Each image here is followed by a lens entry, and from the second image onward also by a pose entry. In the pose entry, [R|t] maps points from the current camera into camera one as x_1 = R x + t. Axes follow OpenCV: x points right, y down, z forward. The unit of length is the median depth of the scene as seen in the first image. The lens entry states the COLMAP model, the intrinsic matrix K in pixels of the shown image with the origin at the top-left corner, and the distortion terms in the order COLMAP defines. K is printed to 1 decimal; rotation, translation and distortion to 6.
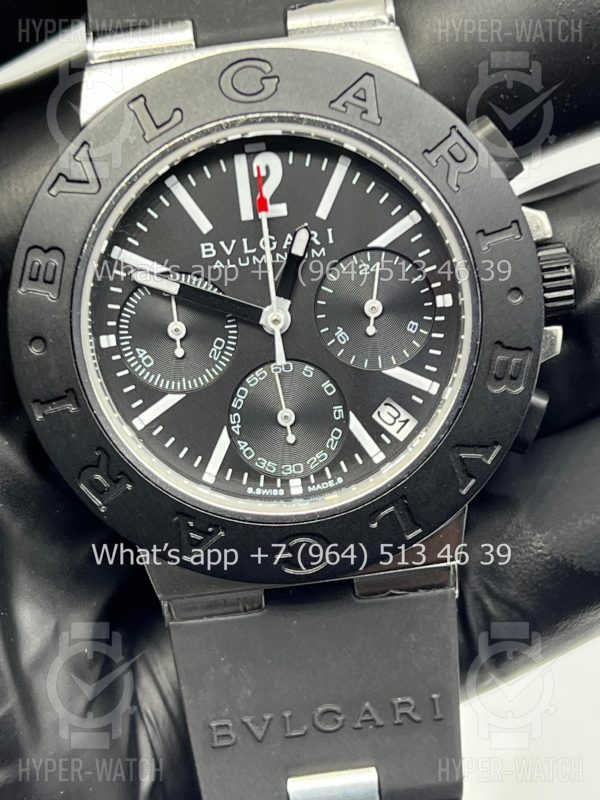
lens RADIAL K [[1906.3, 0, 300.0], [0, 1906.3, 400.0], [0, 0, 1]] dist [0.113782, -0.107667]
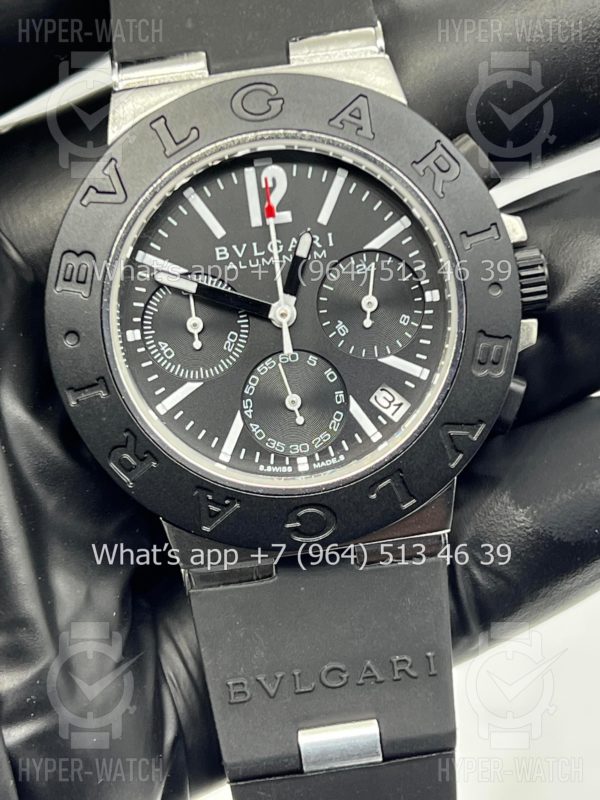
lens RADIAL K [[1906.3, 0, 300.0], [0, 1906.3, 400.0], [0, 0, 1]] dist [0.113782, -0.107667]
pose [[0.999821, -0.013190, 0.013556, -0.018491], [0.013827, 0.998753, -0.047968, 0.062075], [-0.012906, 0.048147, 0.998757, -0.119112]]
